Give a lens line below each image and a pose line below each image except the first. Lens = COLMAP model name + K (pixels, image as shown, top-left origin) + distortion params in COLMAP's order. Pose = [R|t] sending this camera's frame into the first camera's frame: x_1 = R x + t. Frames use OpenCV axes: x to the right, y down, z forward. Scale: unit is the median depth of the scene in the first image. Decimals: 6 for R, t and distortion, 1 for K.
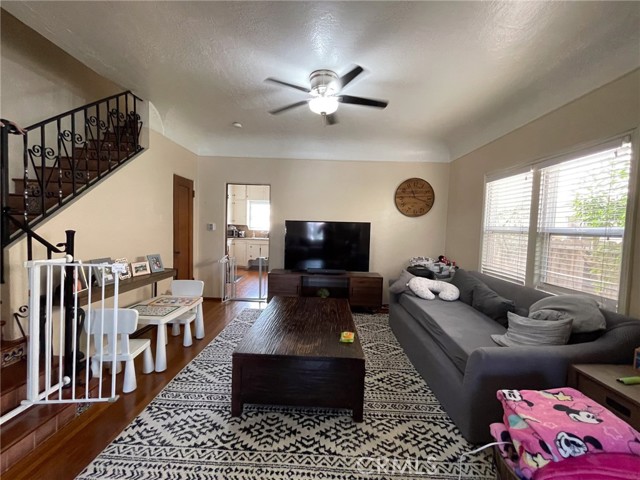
lens RADIAL K [[258.3, 0, 318.6], [0, 258.3, 240.5], [0, 0, 1]] dist [0.001018, -0.000477]
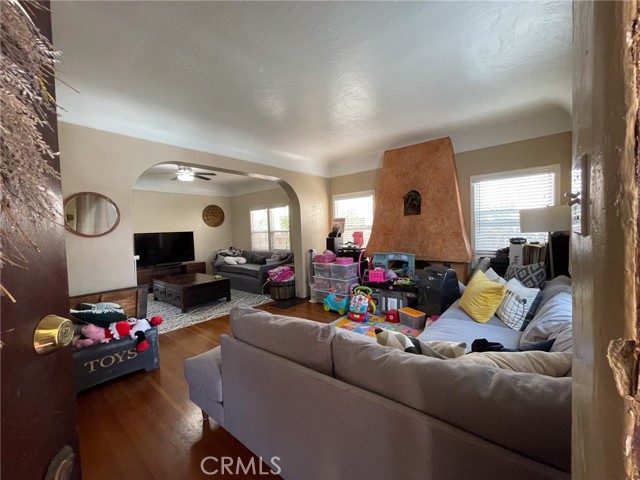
lens RADIAL K [[258.3, 0, 318.6], [0, 258.3, 240.5], [0, 0, 1]] dist [0.001018, -0.000477]
pose [[0.623480, -0.083244, 0.777395, -1.145200], [0.095811, 0.994956, 0.029700, 0.035062], [-0.775946, 0.055965, 0.628312, -1.314073]]
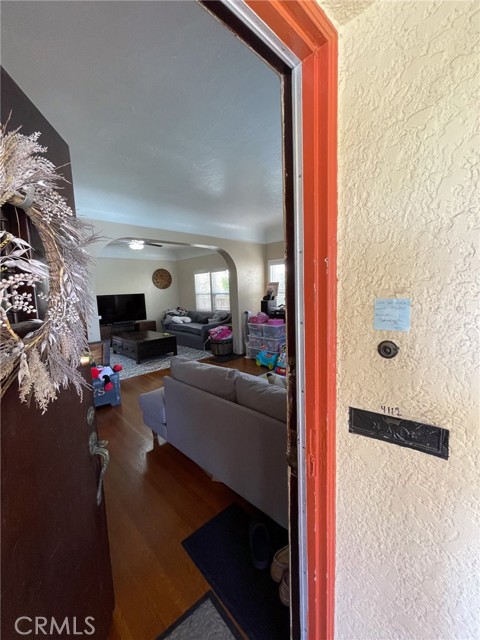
lens RADIAL K [[258.3, 0, 242.2], [0, 258.3, 318.0], [0, 0, 1]] dist [0.001018, -0.000477]
pose [[0.693905, -0.132512, 0.707769, -1.251692], [0.094484, 0.991179, 0.092940, 0.000627], [-0.713841, 0.002382, 0.700304, -1.567302]]
